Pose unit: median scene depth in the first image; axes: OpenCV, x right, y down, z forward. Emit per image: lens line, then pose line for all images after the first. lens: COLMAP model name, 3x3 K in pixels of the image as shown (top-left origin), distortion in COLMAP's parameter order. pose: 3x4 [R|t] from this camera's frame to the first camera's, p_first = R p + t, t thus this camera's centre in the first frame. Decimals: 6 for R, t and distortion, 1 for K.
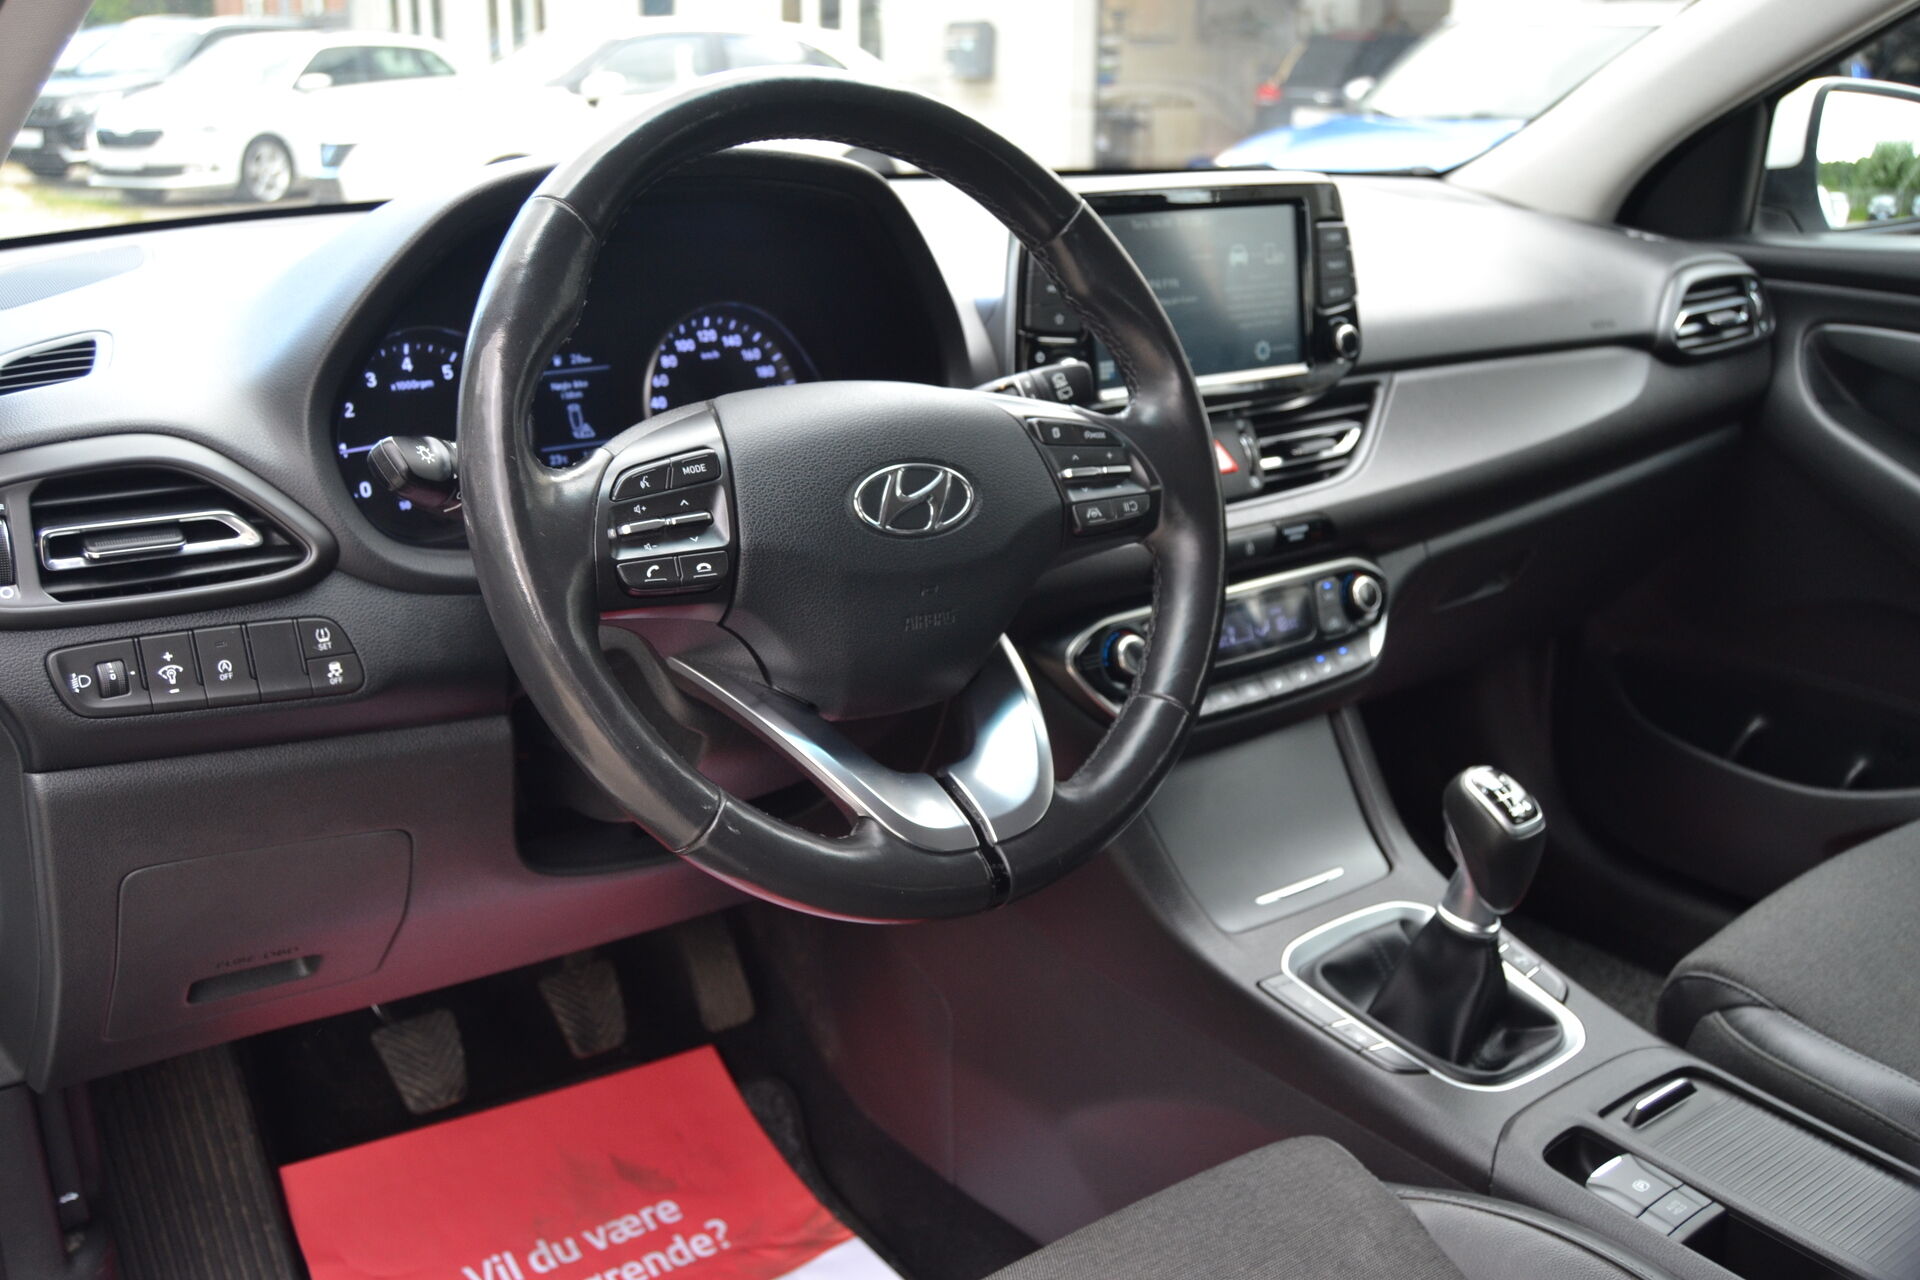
lens RADIAL K [[1779.9, 0, 960.0], [0, 1779.9, 640.0], [0, 0, 1]] dist [-0.045732, -0.077017]
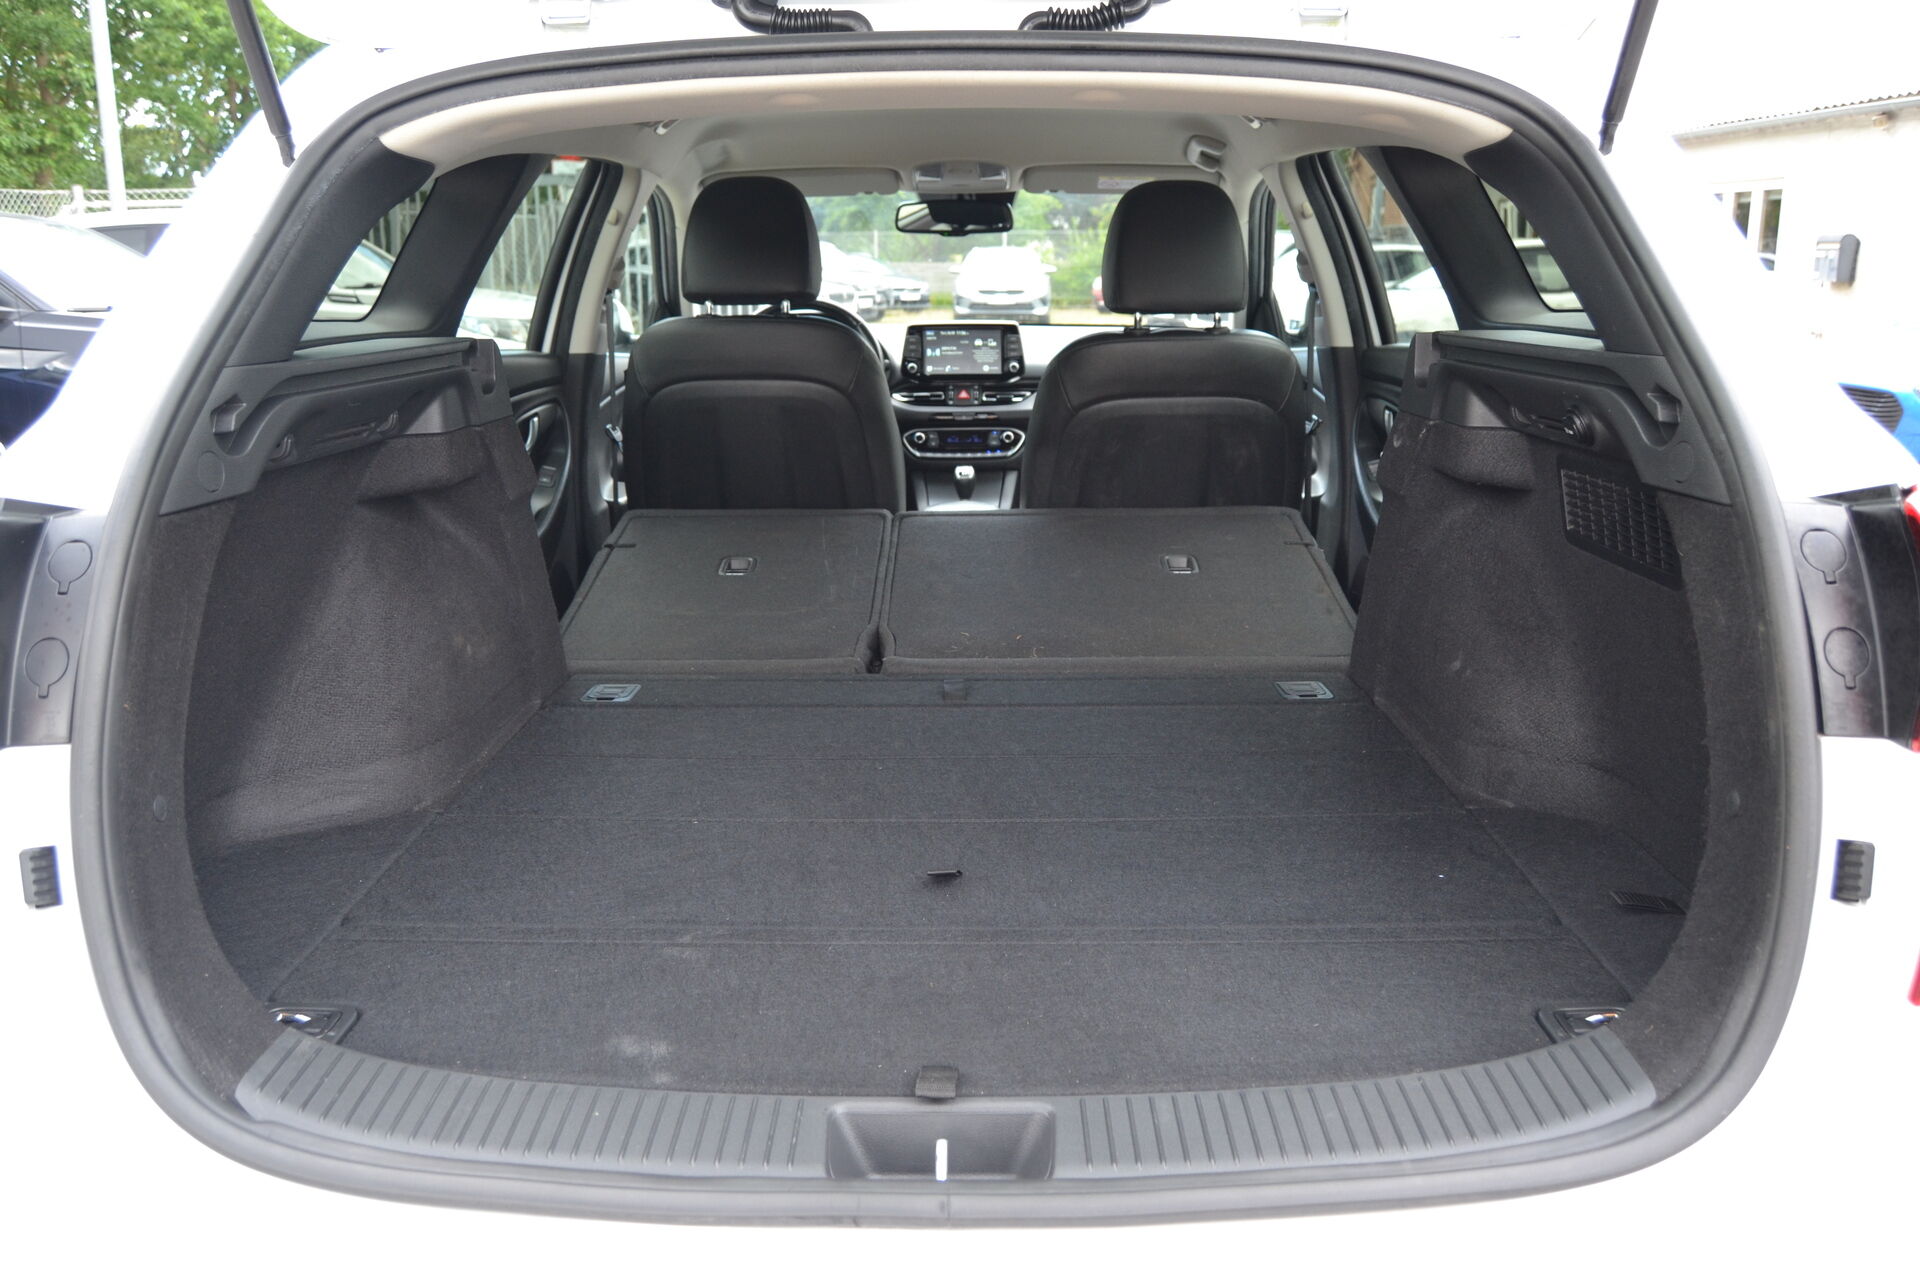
lens RADIAL K [[1469.1, 0, 960.0], [0, 1469.1, 640.0], [0, 0, 1]] dist [-0.077423, 0.010808]
pose [[0.787287, 0.139171, -0.600675, 2.025718], [-0.176142, 0.984361, -0.002796, 0.410454], [0.590892, 0.108005, 0.799488, -1.405629]]
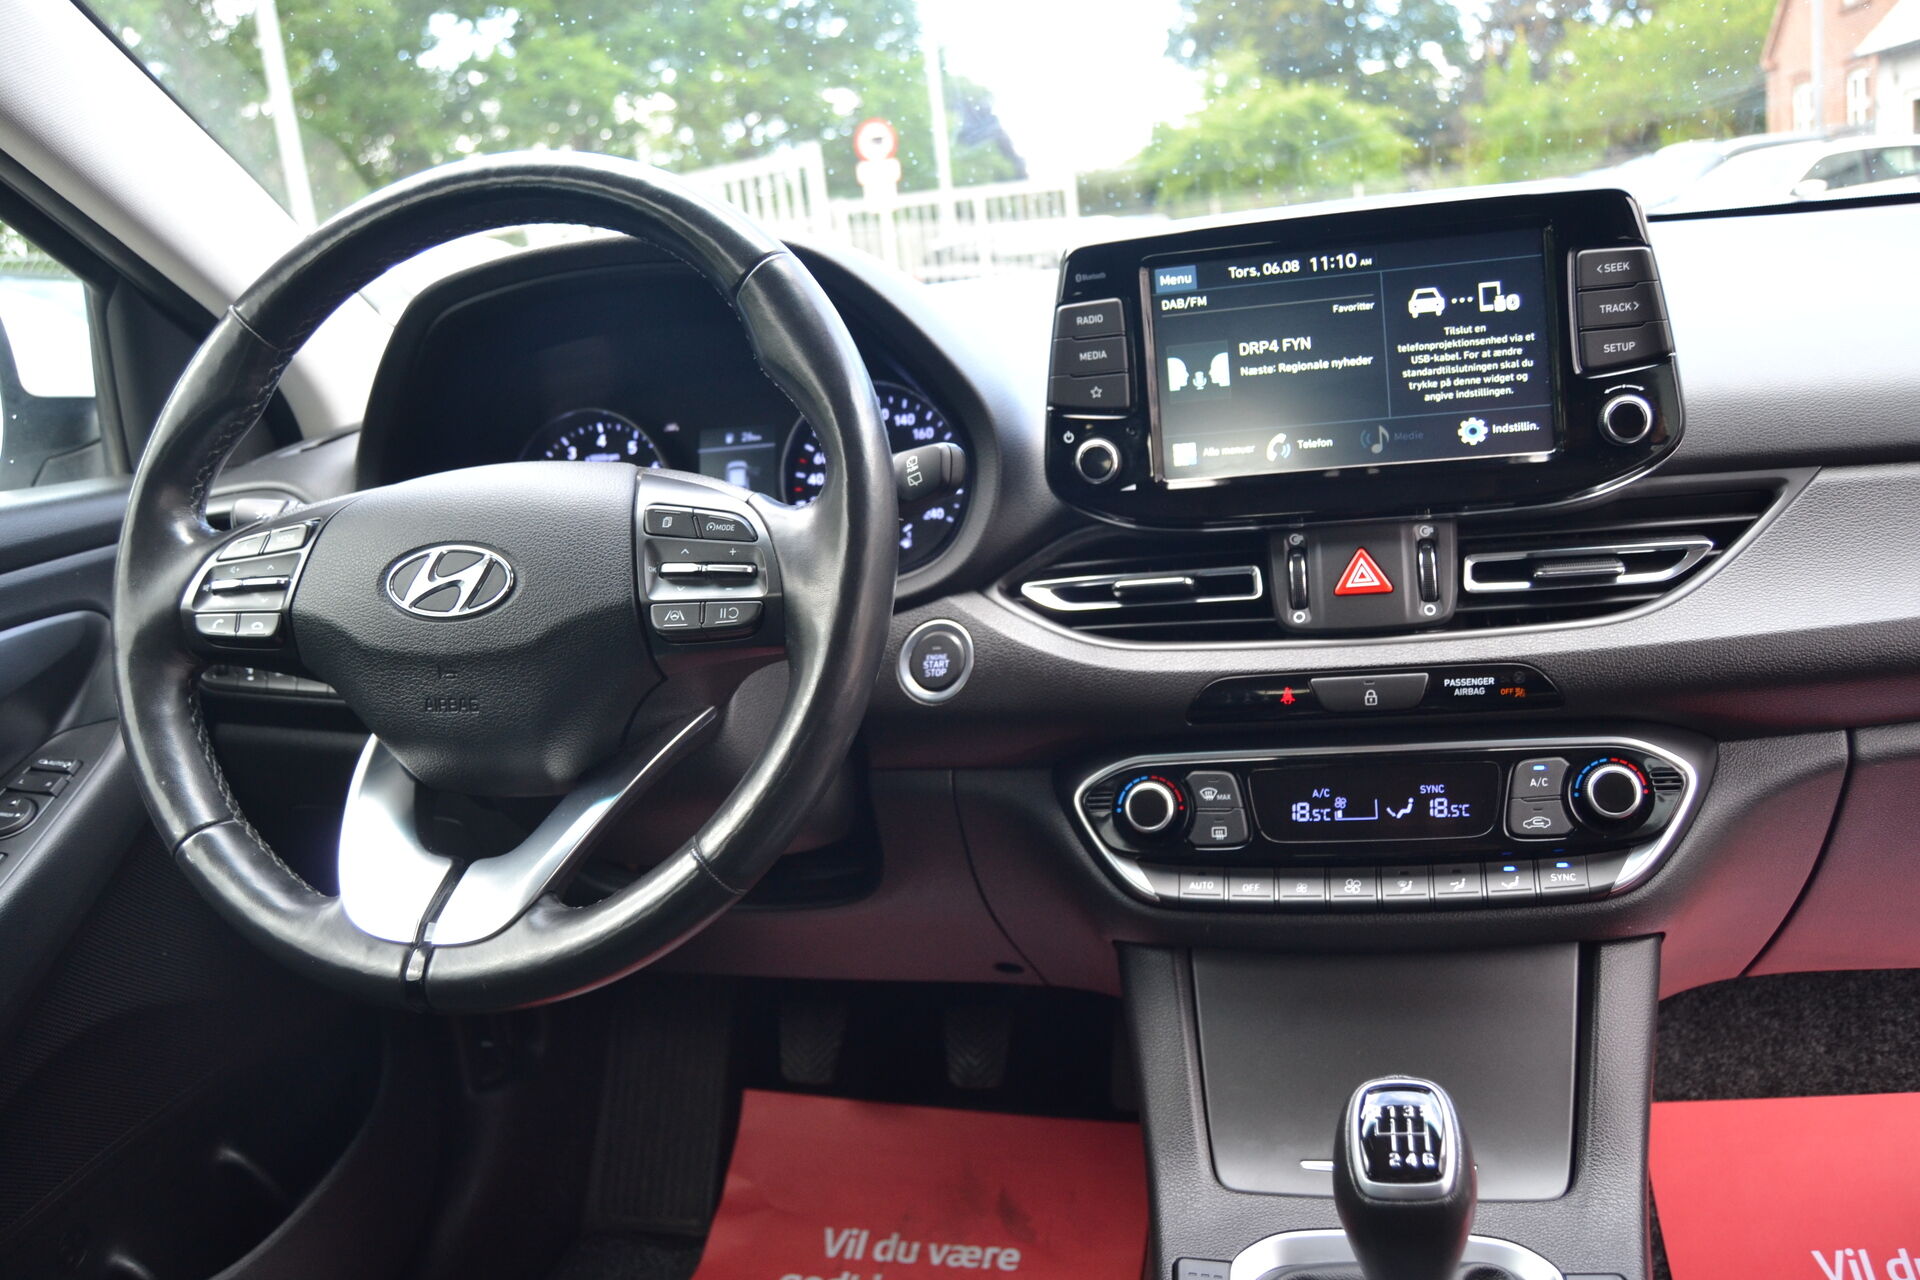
lens RADIAL K [[1497.4, 0, 960.0], [0, 1497.4, 640.0], [0, 0, 1]] dist [-0.087084, 0.006968]
pose [[0.624798, 0.107327, -0.773375, 0.509865], [-0.127044, 0.991282, 0.034930, -0.072193], [0.770382, 0.076429, 0.632986, 0.458530]]
